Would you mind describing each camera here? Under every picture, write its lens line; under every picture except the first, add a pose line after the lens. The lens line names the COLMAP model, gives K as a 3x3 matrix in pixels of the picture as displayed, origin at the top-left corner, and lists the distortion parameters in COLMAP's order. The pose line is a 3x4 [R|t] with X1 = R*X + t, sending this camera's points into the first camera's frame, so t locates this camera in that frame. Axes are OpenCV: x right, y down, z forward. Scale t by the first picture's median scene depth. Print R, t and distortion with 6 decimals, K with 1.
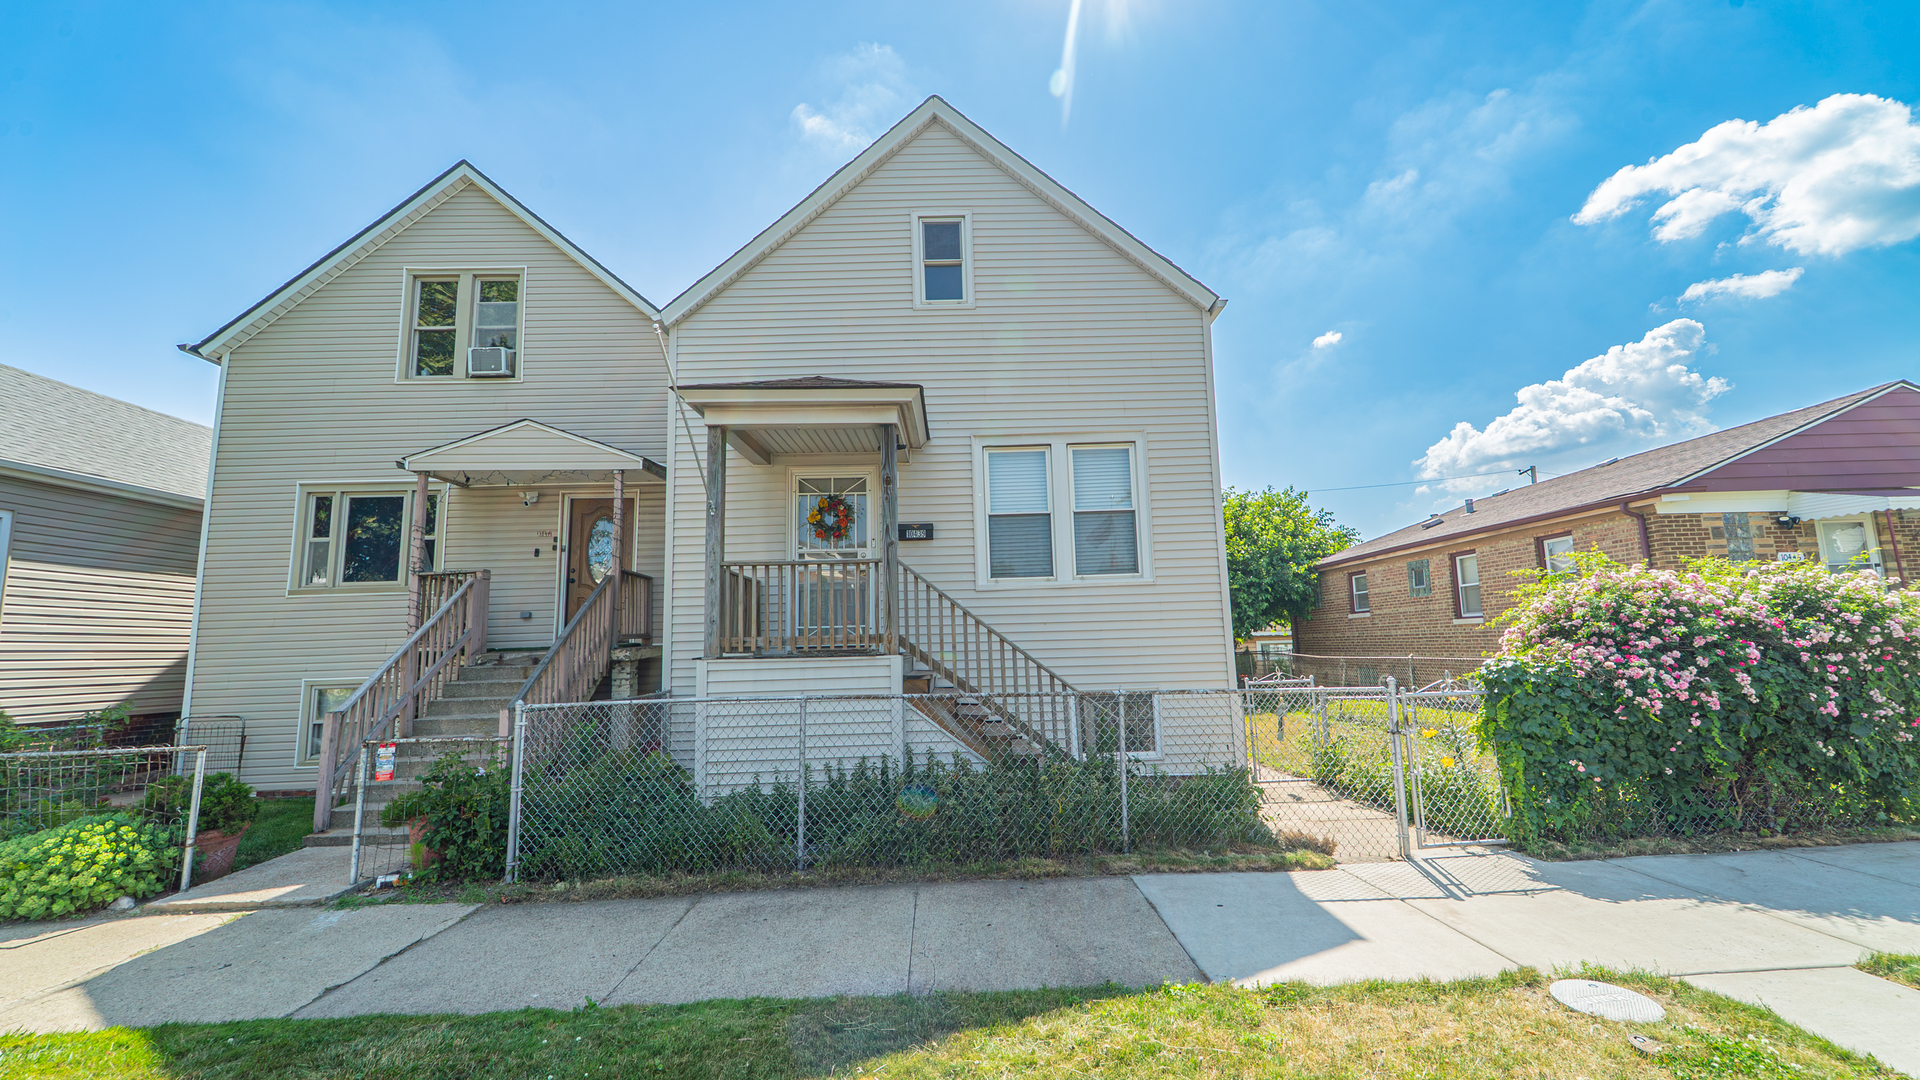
lens RADIAL K [[760.0, 0, 960.0], [0, 760.0, 540.0], [0, 0, 1]] dist [-0.000981, -0.000418]
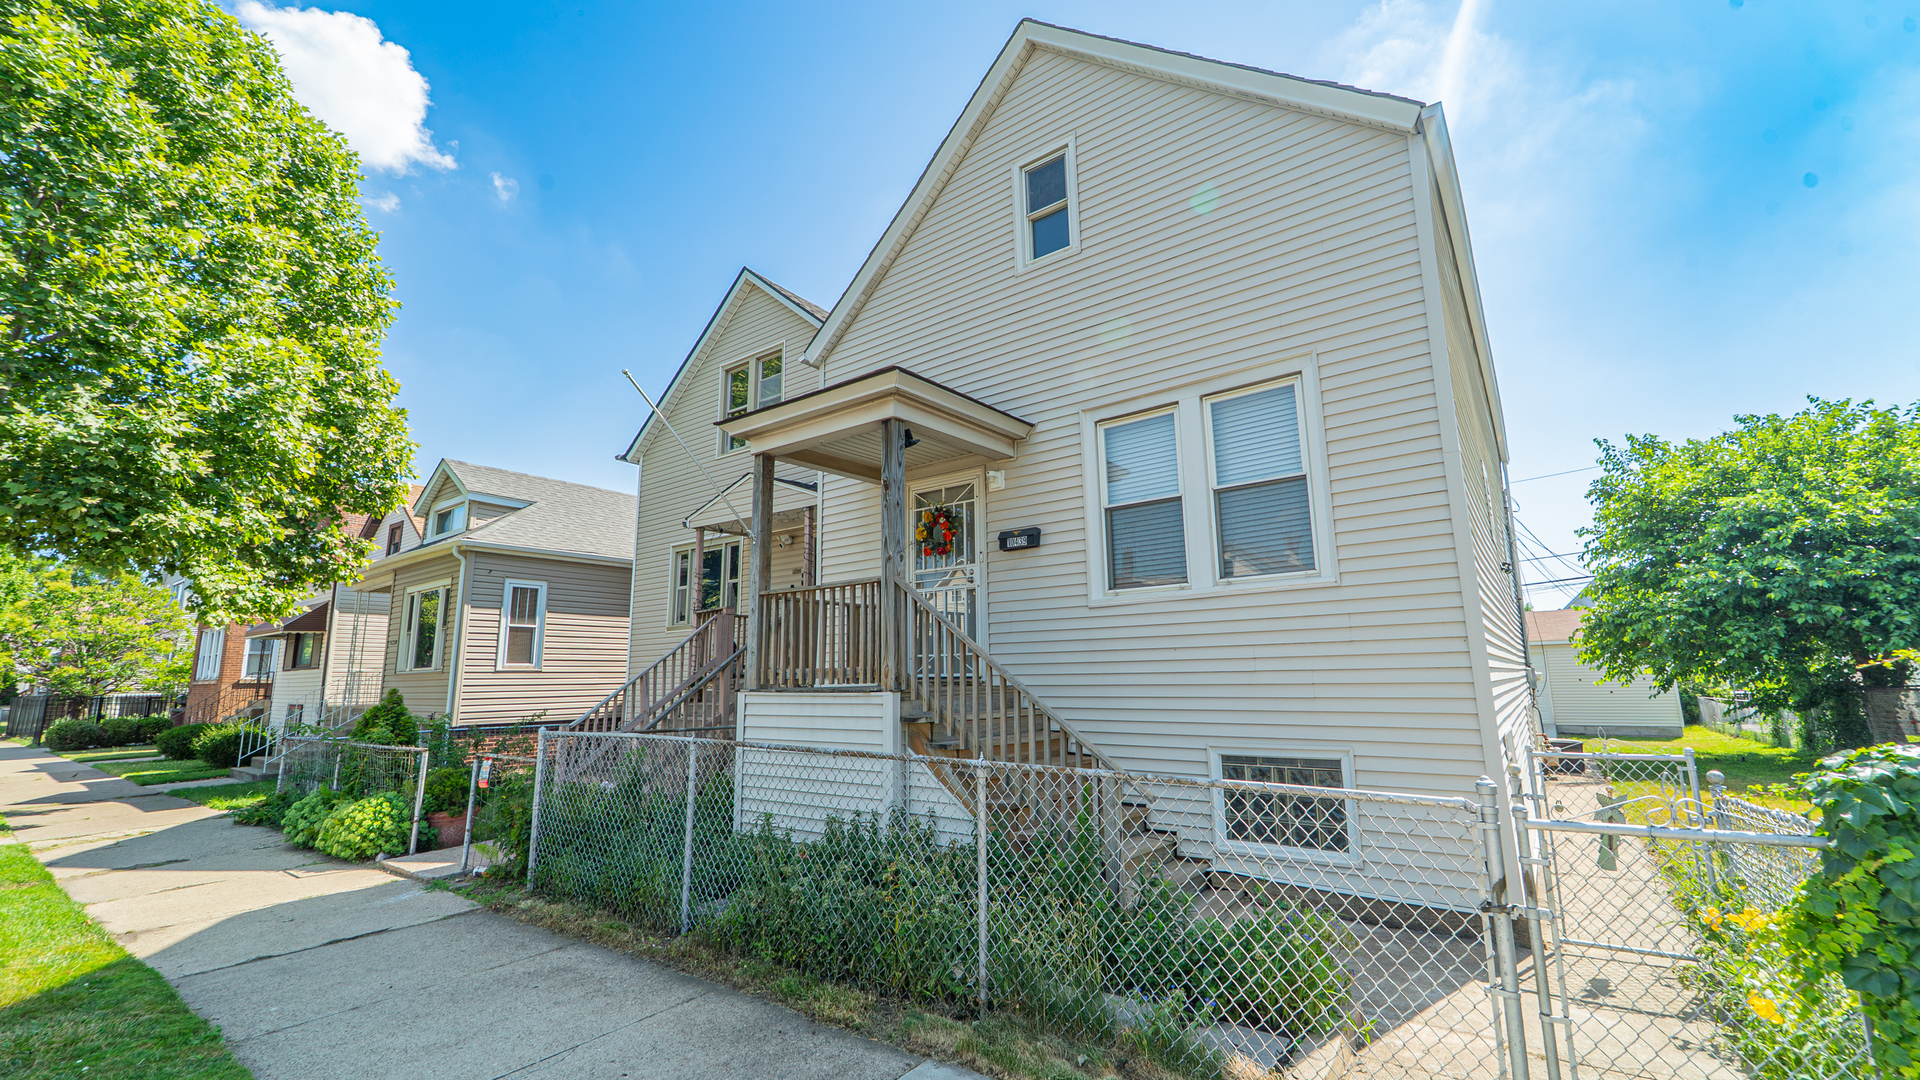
lens RADIAL K [[760.0, 0, 960.0], [0, 760.0, 540.0], [0, 0, 1]] dist [-0.000981, -0.000418]
pose [[0.793486, -0.094549, -0.601199, 0.381917], [0.081549, 0.995468, -0.048922, 0.024952], [0.603100, -0.010208, 0.797600, 0.295970]]
